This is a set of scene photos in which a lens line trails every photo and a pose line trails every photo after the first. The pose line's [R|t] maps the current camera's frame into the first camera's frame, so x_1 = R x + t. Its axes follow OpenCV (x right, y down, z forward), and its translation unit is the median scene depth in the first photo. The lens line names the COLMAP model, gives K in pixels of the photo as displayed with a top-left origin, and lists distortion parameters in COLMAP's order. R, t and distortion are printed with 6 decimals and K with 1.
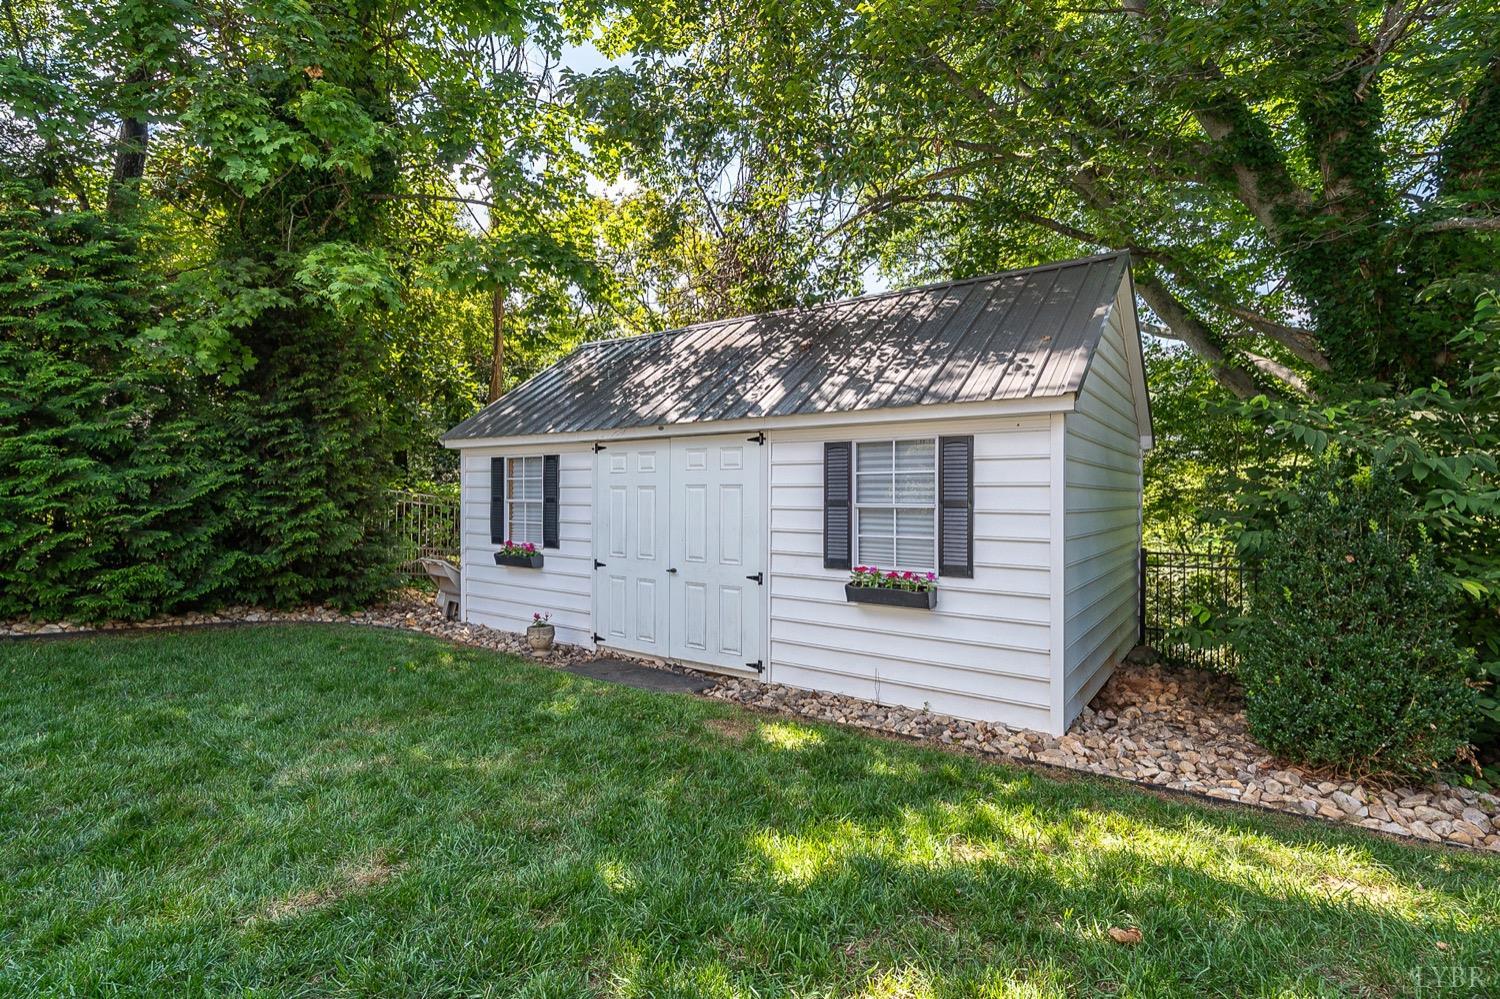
lens RADIAL K [[716.1, 0, 751.5], [0, 716.1, 496.2], [0, 0, 1]] dist [0.001097, 0.000042]
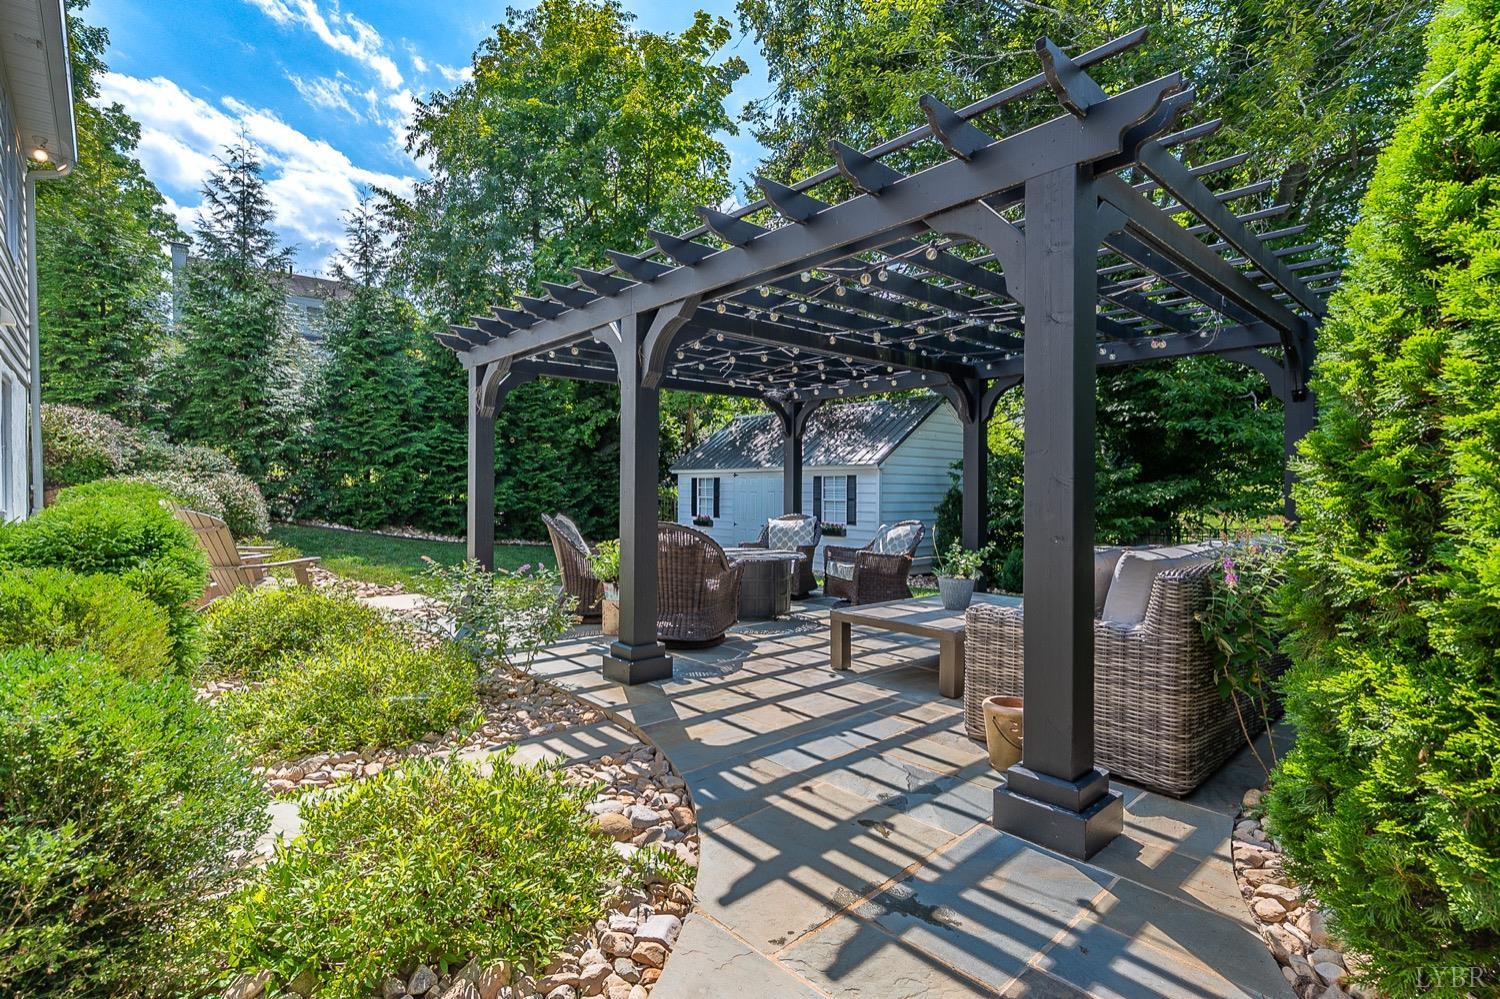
lens RADIAL K [[716.1, 0, 754.8], [0, 716.1, 496.5], [0, 0, 1]] dist [0.001097, 0.000042]
pose [[0.969703, 0.001670, -0.244282, 0.394273], [-0.000085, 0.999979, 0.006499, -0.010873], [0.244288, -0.006281, 0.969682, -1.180745]]
